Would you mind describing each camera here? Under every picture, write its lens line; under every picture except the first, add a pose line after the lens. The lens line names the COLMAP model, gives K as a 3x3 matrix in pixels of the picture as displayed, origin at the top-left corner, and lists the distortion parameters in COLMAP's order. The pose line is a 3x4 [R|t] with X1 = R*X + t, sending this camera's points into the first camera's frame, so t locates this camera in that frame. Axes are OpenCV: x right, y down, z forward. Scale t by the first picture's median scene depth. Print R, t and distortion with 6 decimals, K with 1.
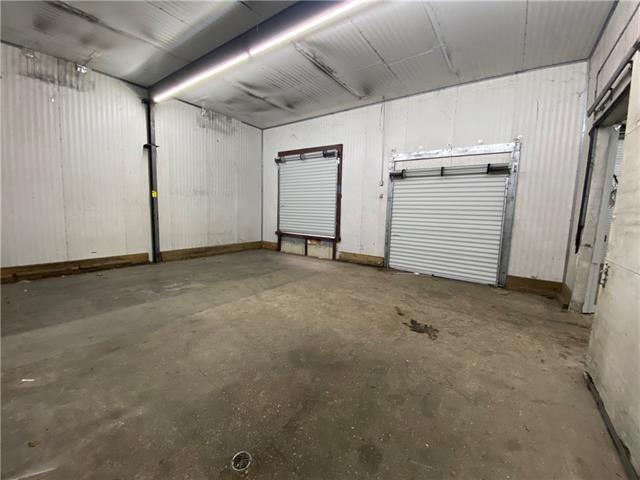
lens RADIAL K [[261.3, 0, 319.7], [0, 261.3, 235.9], [0, 0, 1]] dist [-0.000174, -0.003963]
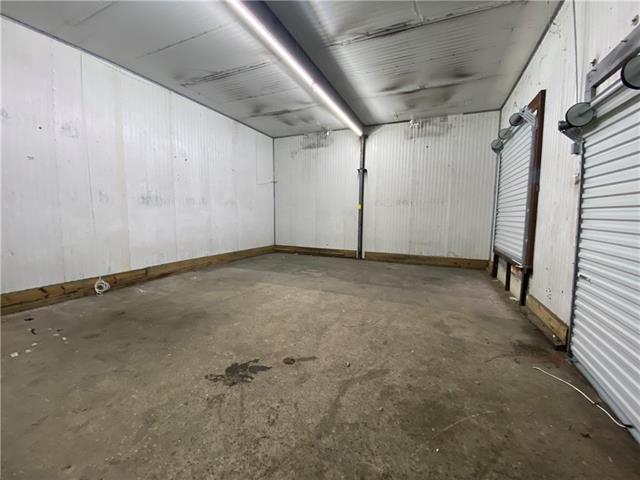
lens RADIAL K [[261.3, 0, 320.5], [0, 261.3, 237.4], [0, 0, 1]] dist [-0.000174, -0.003963]
pose [[0.202060, 0.063566, -0.977308, 0.811854], [-0.104582, 0.993586, 0.043003, -0.054174], [0.973773, 0.093519, 0.207411, 0.743823]]
